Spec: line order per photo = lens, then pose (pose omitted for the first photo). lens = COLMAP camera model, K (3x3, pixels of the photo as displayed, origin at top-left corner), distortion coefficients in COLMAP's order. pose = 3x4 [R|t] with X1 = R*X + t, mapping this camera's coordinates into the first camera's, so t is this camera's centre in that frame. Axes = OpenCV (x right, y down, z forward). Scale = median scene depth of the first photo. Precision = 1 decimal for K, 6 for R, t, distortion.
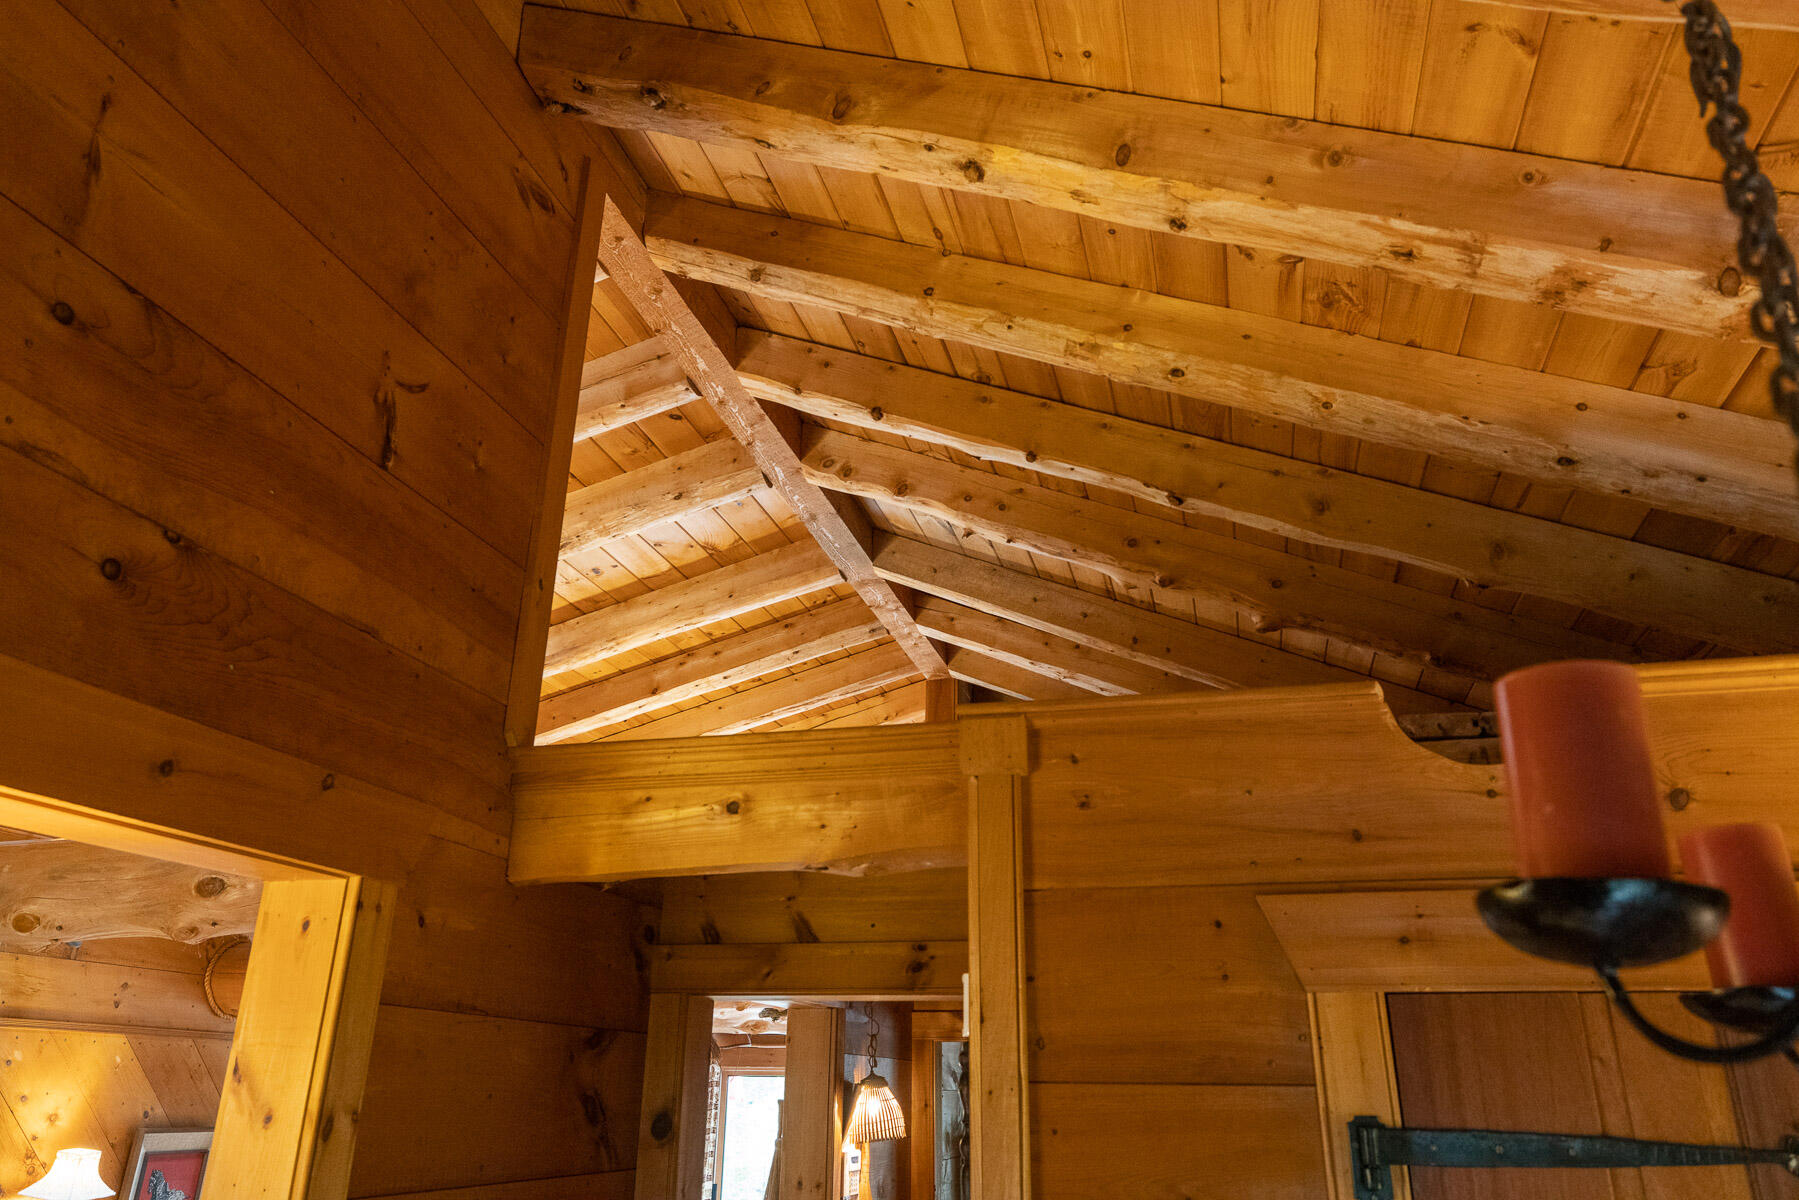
lens RADIAL K [[1241.4, 0, 902.2], [0, 1241.4, 597.4], [0, 0, 1]] dist [0.000040, -0.002922]
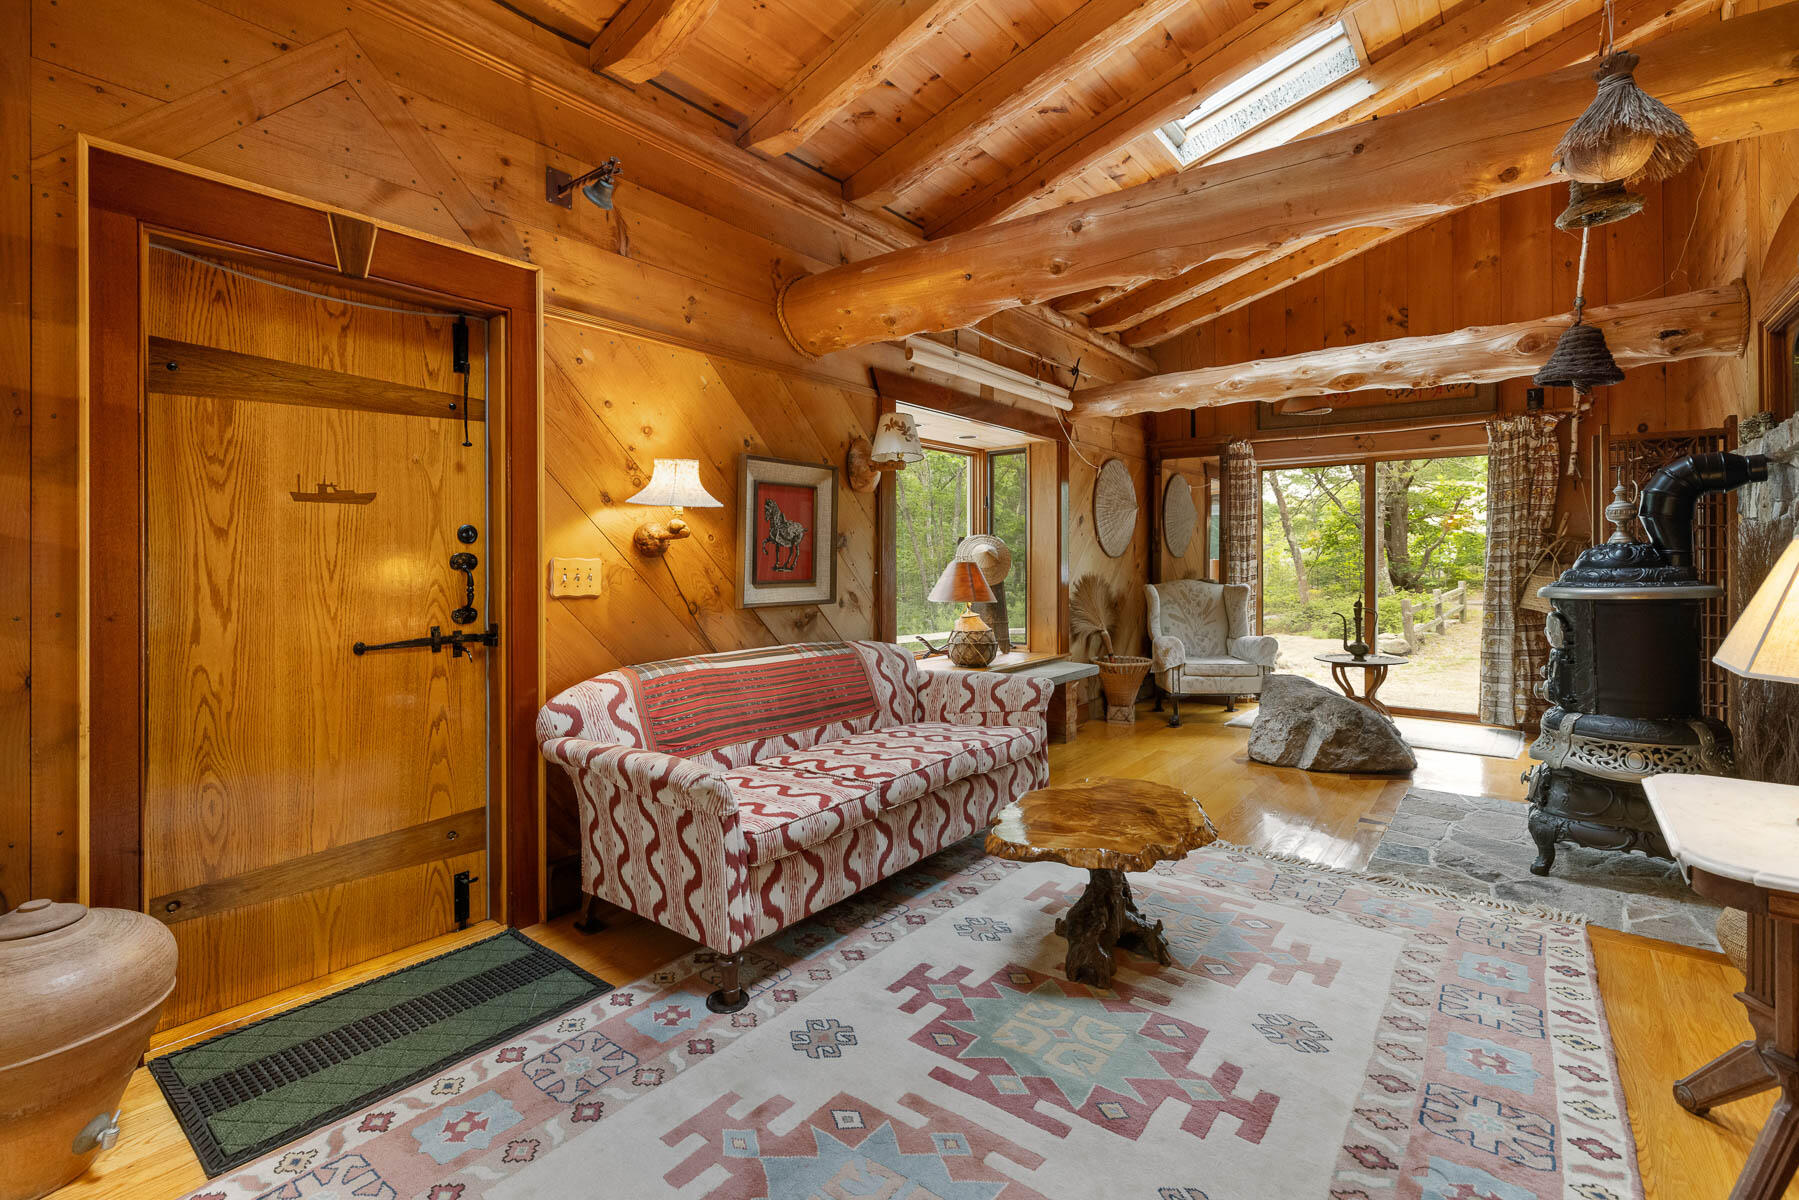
lens RADIAL K [[809.2, 0, 904.2], [0, 809.2, 562.1], [0, 0, 1]] dist [-0.003942, 0.000494]
pose [[0.915023, -0.012679, -0.403202, -0.284882], [0.161534, 0.927391, 0.337422, 0.349693], [0.369647, -0.373879, 0.850632, 0.546920]]
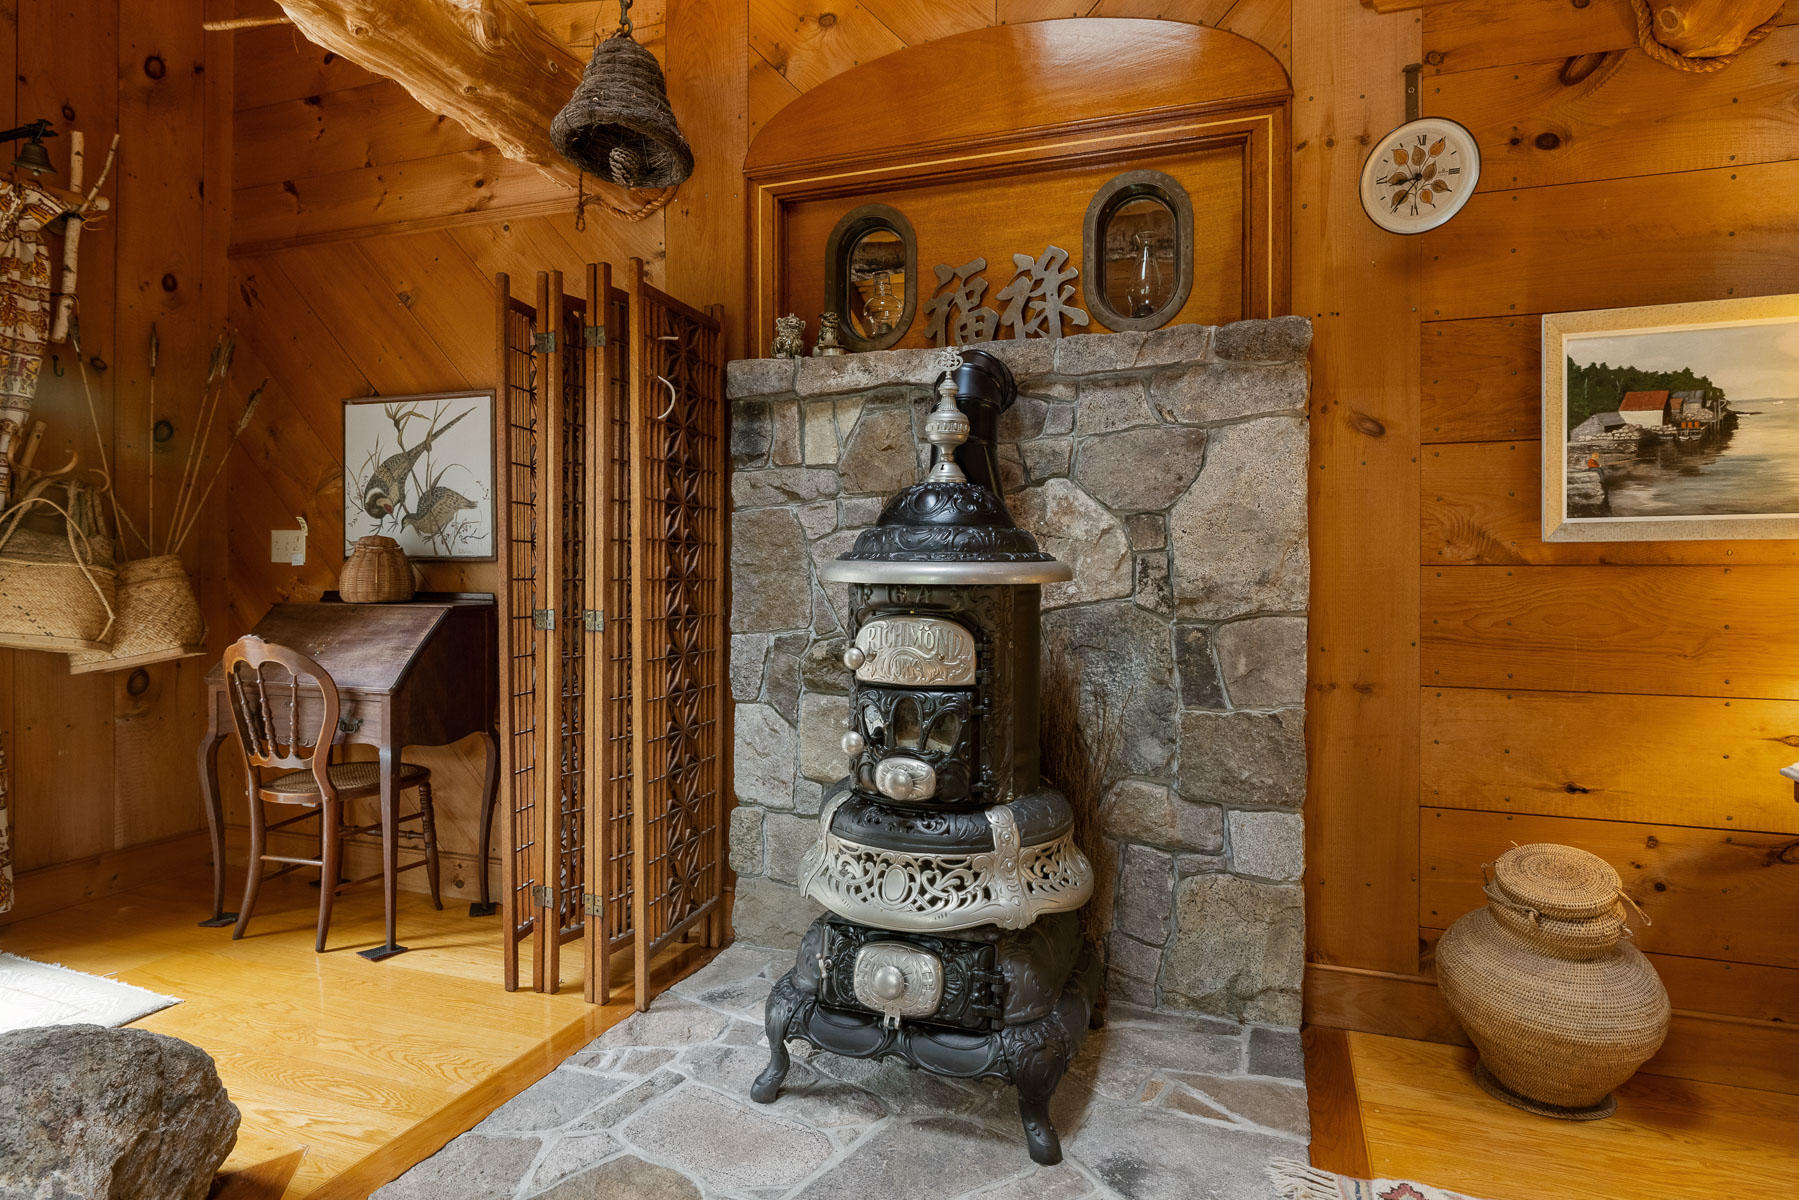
lens RADIAL K [[993.4, 0, 901.3], [0, 993.4, 576.7], [0, 0, 1]] dist [-0.002638, -0.000181]
pose [[0.096937, -0.013018, 0.995205, -0.456006], [-0.373421, 0.926394, 0.048490, 0.661994], [-0.922583, -0.376331, 0.084940, 1.259947]]
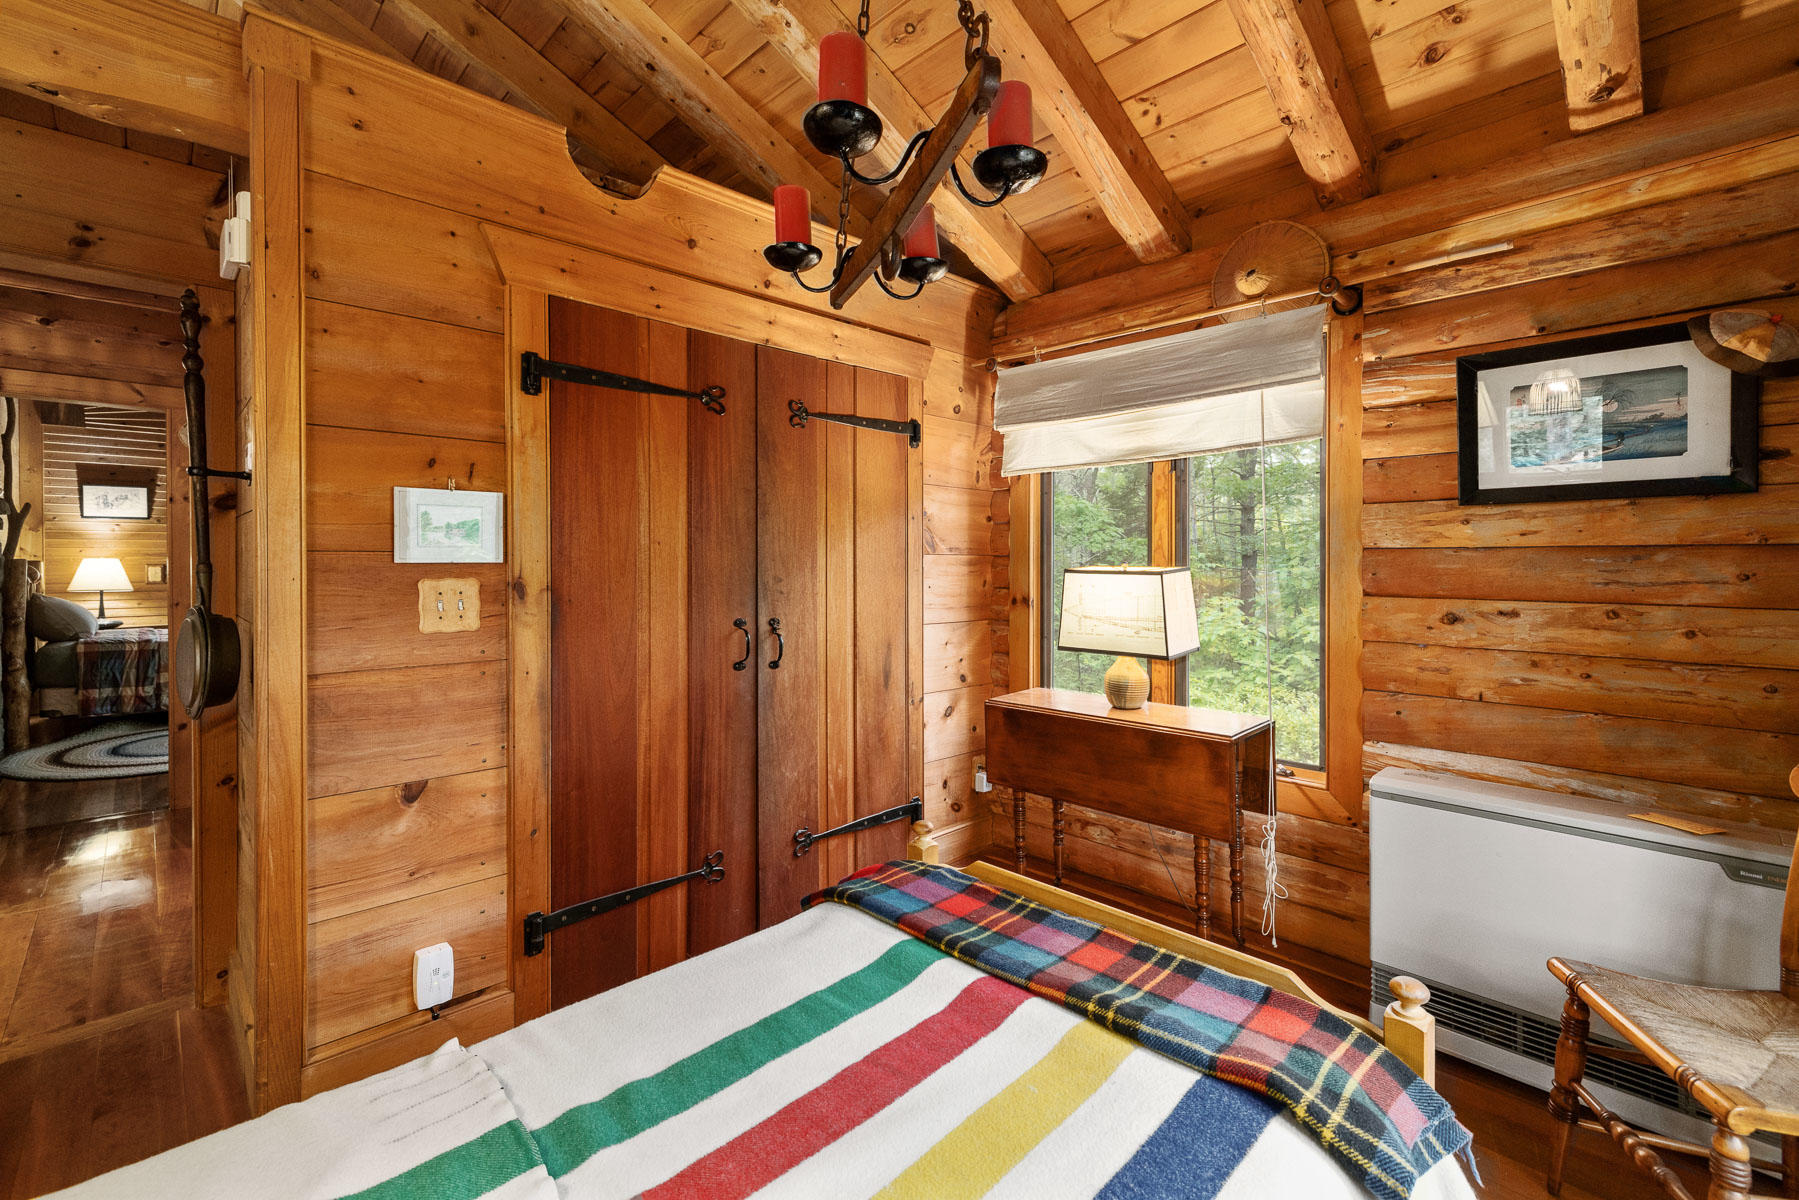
lens RADIAL K [[776.7, 0, 899.5], [0, 776.7, 565.9], [0, 0, 1]] dist [-0.000232, -0.000080]
pose [[0.515336, -0.017770, 0.856804, -0.122859], [-0.312272, 0.927155, 0.207049, 0.102220], [-0.798069, -0.374256, 0.472248, -0.044967]]
